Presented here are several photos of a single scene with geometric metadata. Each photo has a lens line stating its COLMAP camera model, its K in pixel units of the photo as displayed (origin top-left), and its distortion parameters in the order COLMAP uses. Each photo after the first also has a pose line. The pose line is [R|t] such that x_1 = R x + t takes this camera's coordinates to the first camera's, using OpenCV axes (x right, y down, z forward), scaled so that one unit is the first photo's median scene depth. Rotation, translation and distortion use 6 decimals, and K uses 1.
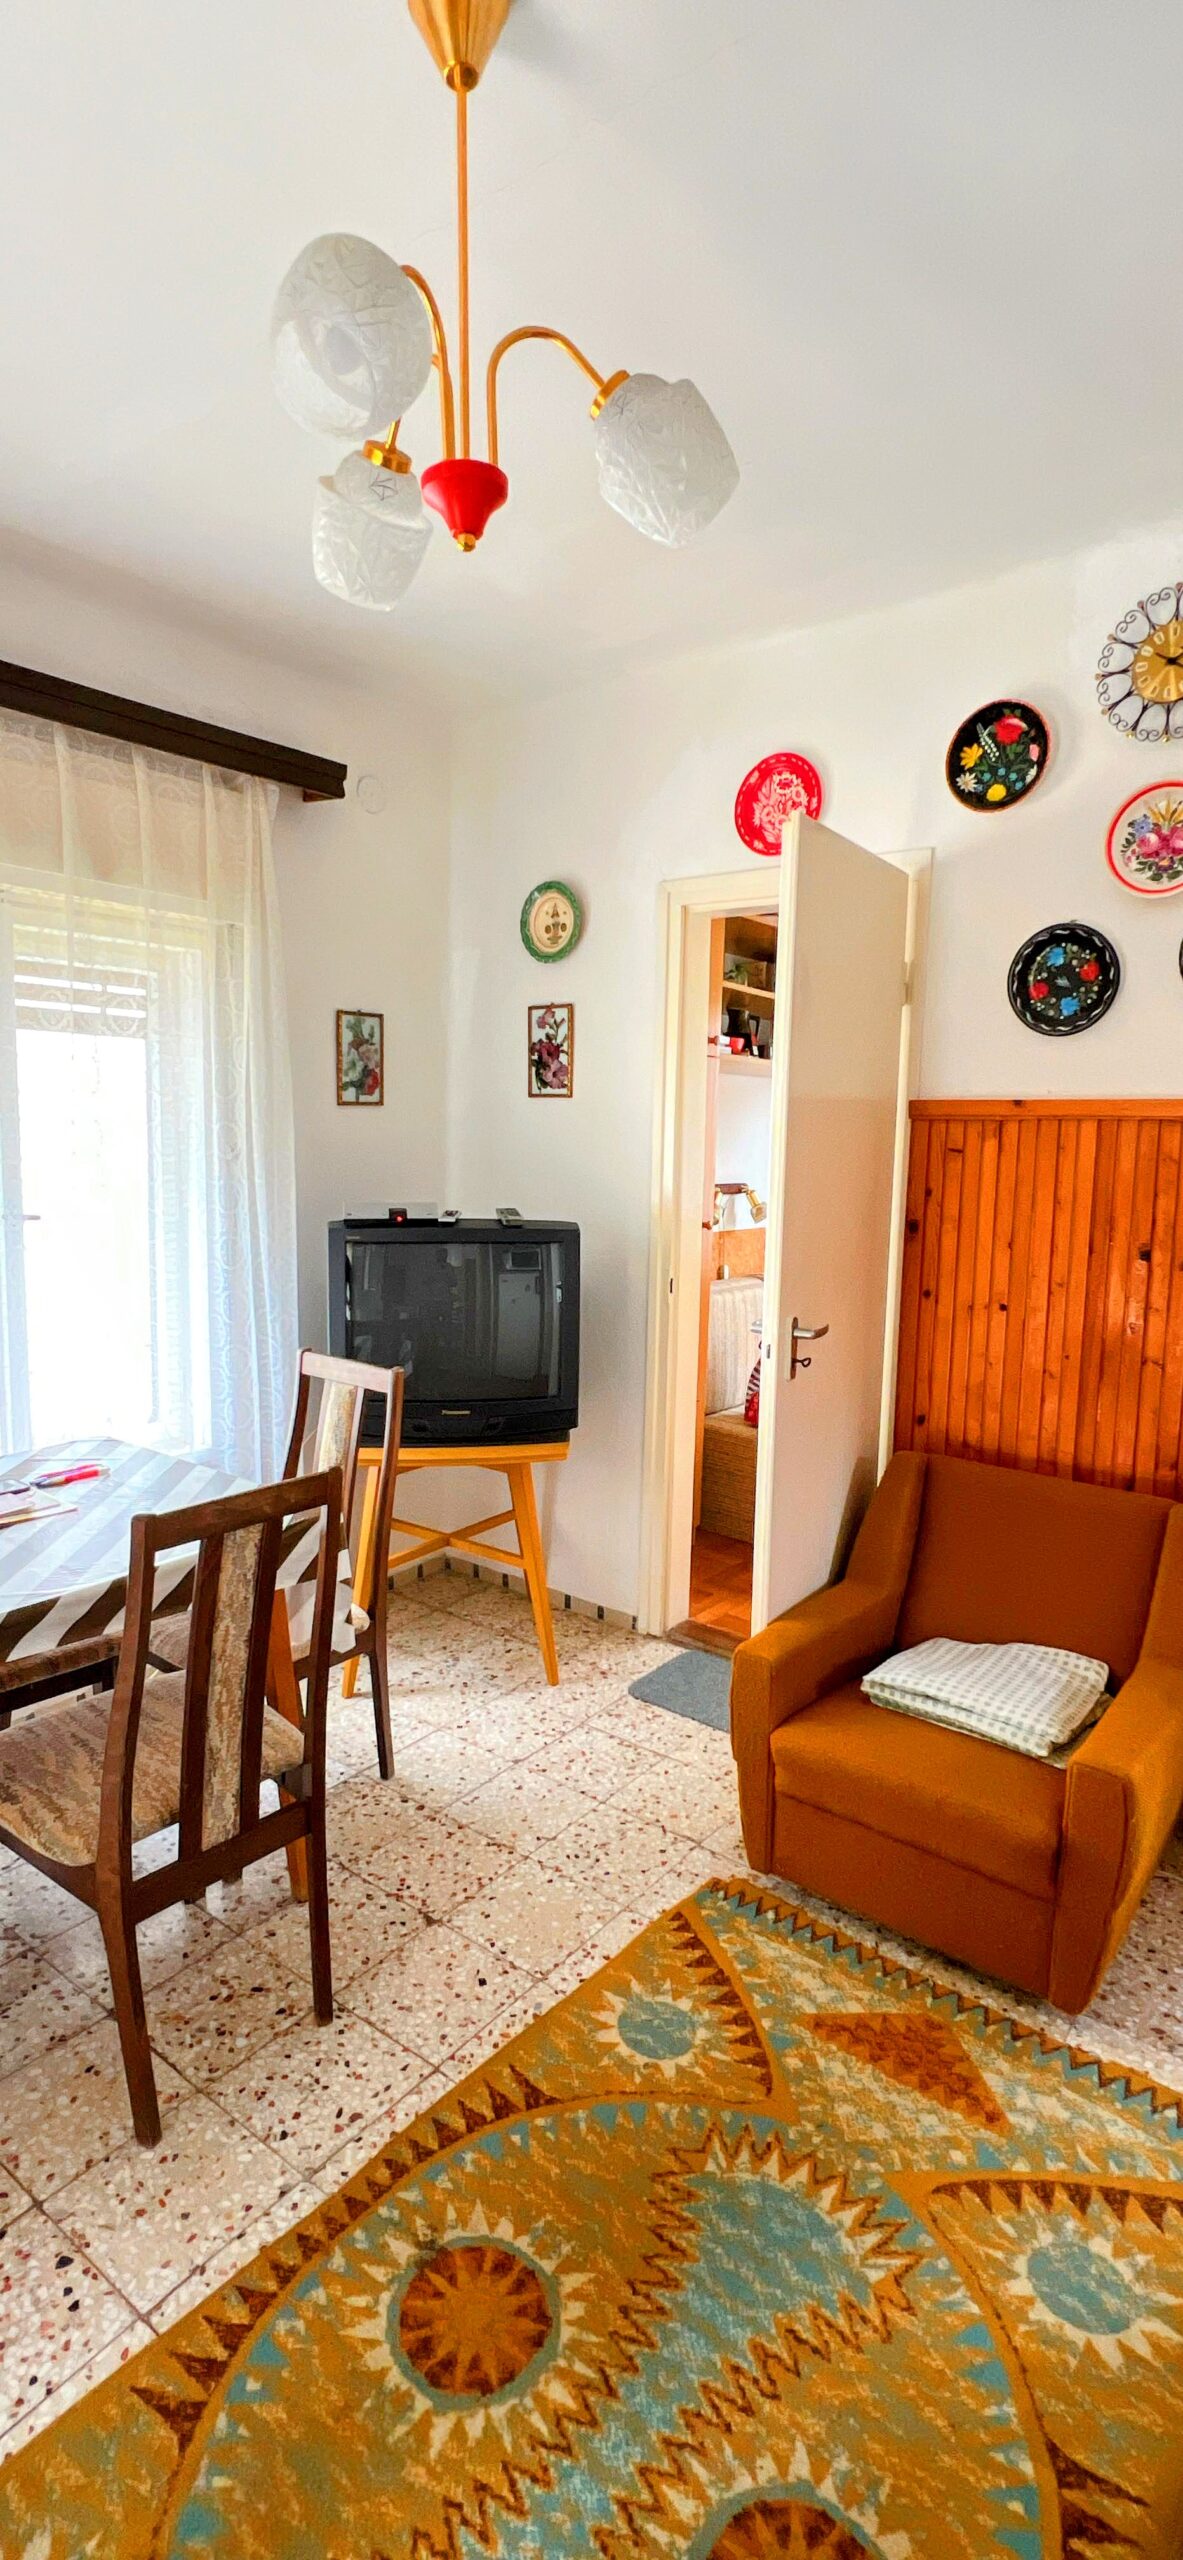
lens RADIAL K [[1195.8, 0, 595.6], [0, 1195.8, 1278.8], [0, 0, 1]] dist [0.000734, 0.000345]
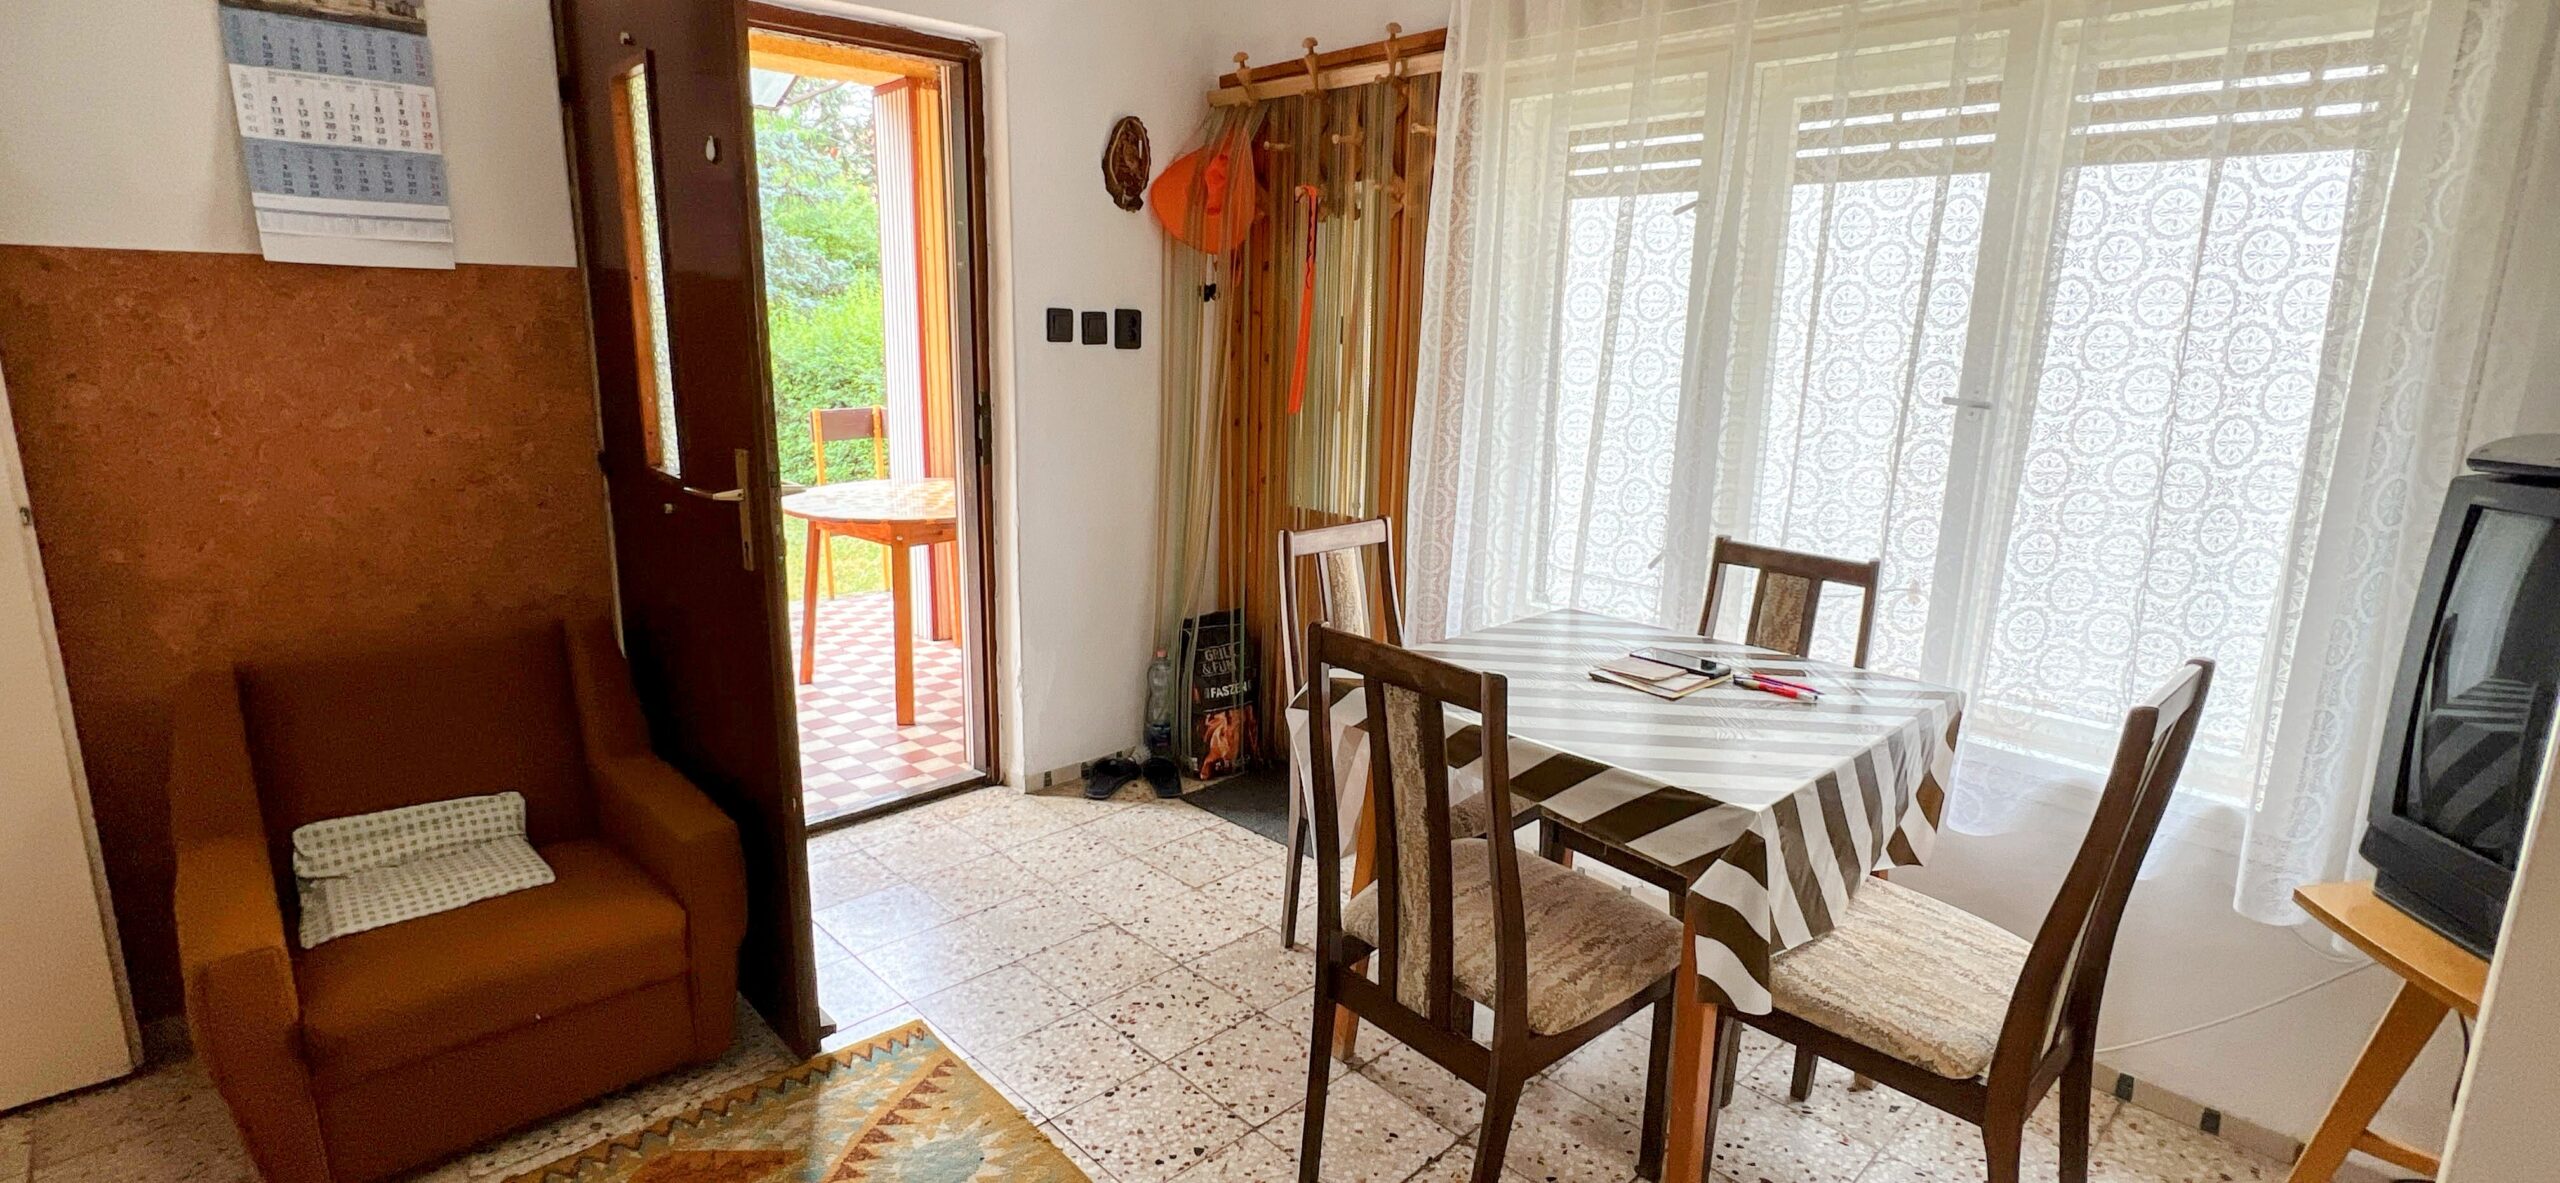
lens RADIAL K [[1195.8, 0, 1280.8], [0, 1195.8, 580.7], [0, 0, 1]] dist [0.000734, 0.000345]
pose [[-0.142721, 0.189873, -0.971380, 0.370404], [-0.148582, 0.966195, 0.210691, -0.034126], [0.978547, 0.174400, -0.109685, 0.603923]]
